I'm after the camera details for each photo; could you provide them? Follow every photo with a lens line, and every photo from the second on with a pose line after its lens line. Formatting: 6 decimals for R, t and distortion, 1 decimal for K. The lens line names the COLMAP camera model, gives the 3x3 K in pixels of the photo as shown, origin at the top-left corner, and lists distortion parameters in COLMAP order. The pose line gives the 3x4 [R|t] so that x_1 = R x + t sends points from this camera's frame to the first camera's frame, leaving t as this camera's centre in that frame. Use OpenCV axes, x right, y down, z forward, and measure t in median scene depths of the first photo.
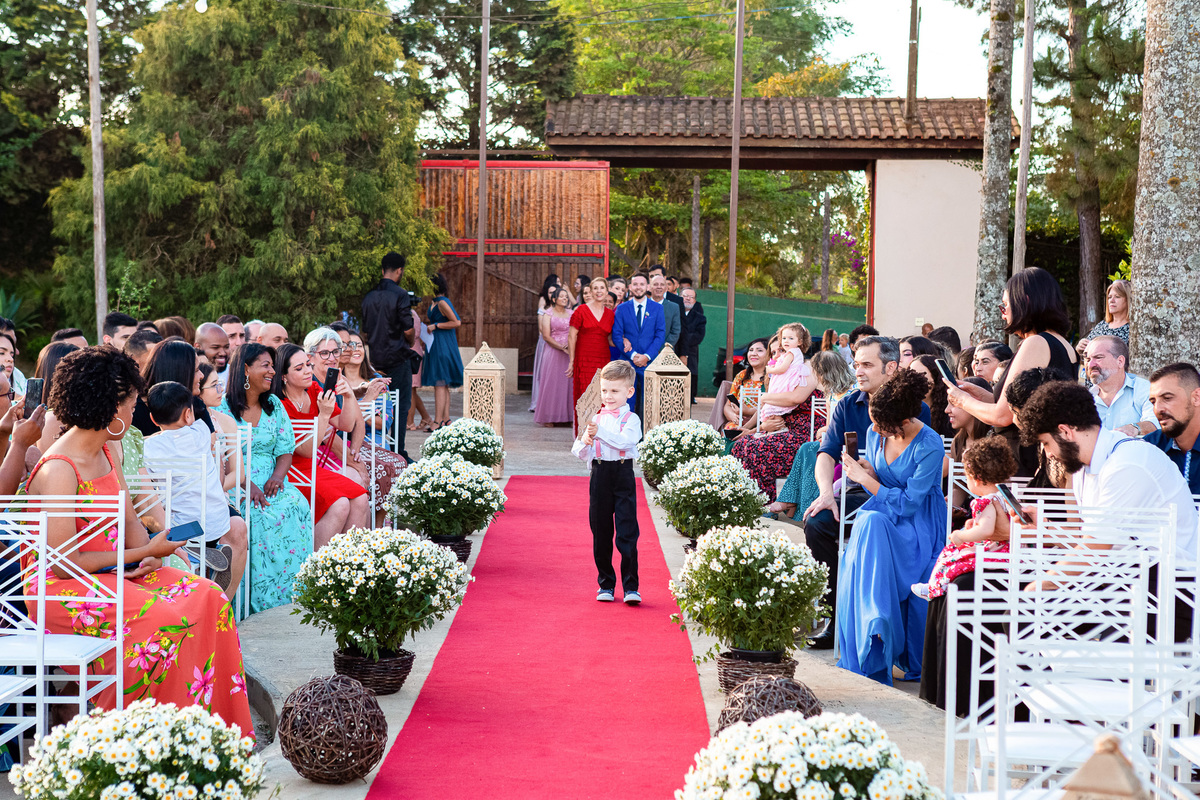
lens RADIAL K [[6196.3, 0, 700.0], [0, 6196.3, 495.1], [0, 0, 1]] dist [0.614462, -11.392727]
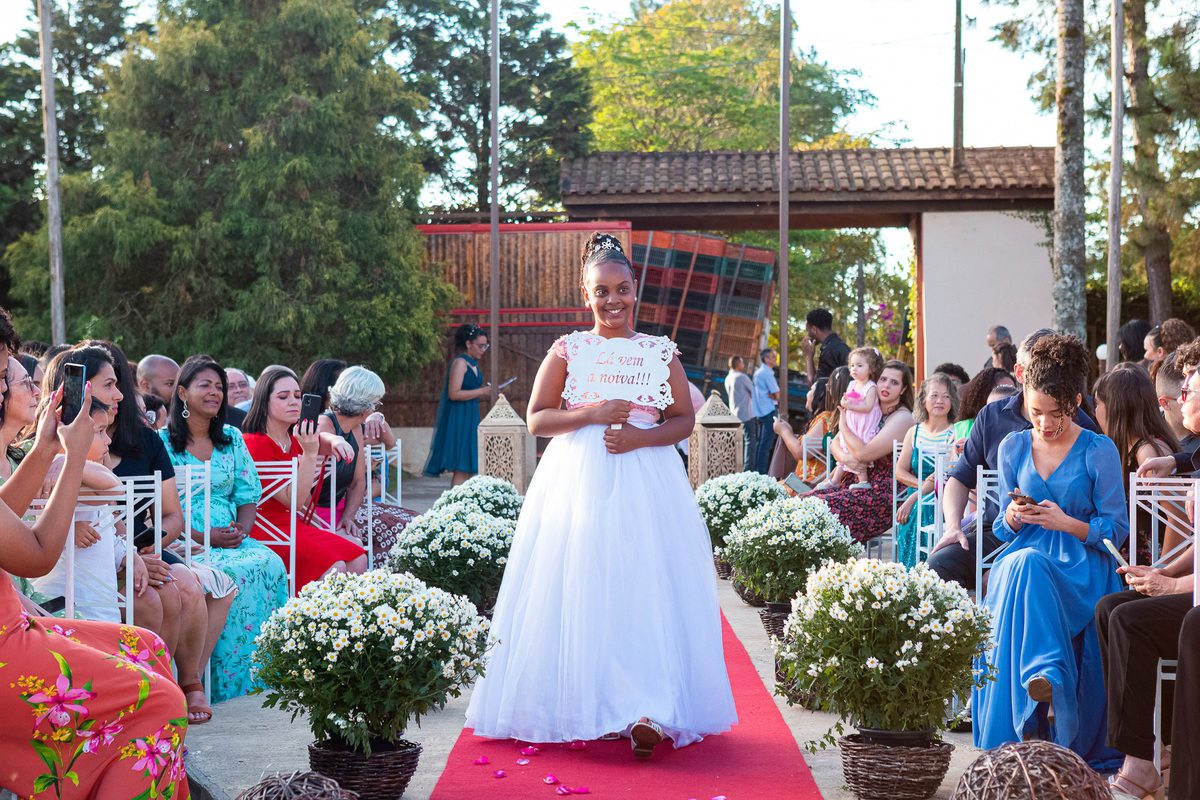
lens RADIAL K [[4165.2, 0, 596.8], [0, 4165.2, 376.3], [0, 0, 1]] dist [0.211523, 0.464304]
pose [[0.999706, -0.023344, -0.006526, -0.017362], [0.022801, 0.997026, -0.073618, 0.015379], [0.008225, 0.073448, 0.997265, 0.416305]]
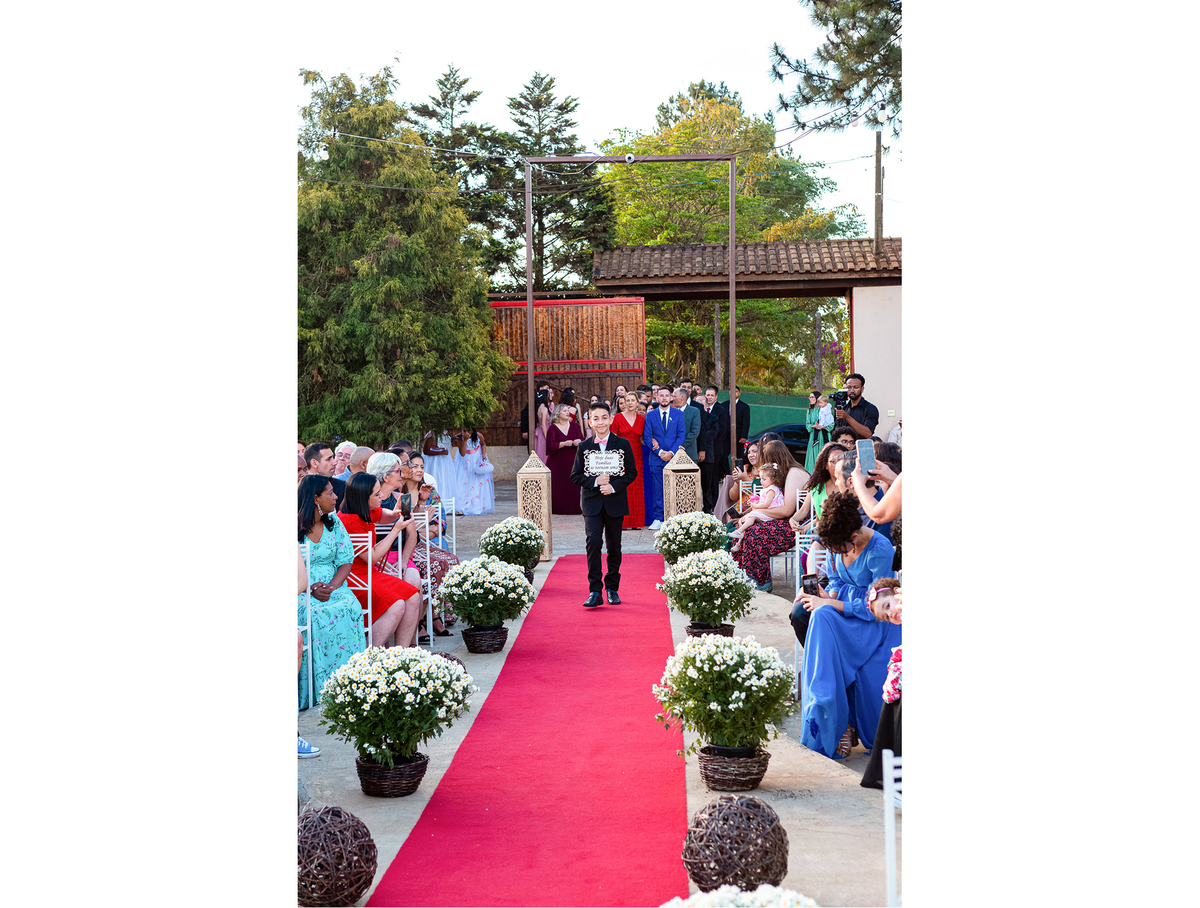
lens RADIAL K [[3476.2, 0, 600.0], [0, 3476.2, 454.0], [0, 0, 1]] dist [0.323012, -0.381271]
pose [[0.997496, -0.035483, -0.061177, 0.020649], [0.035462, 0.999370, -0.001418, -0.022135], [0.061188, -0.000755, 0.998126, 0.302219]]
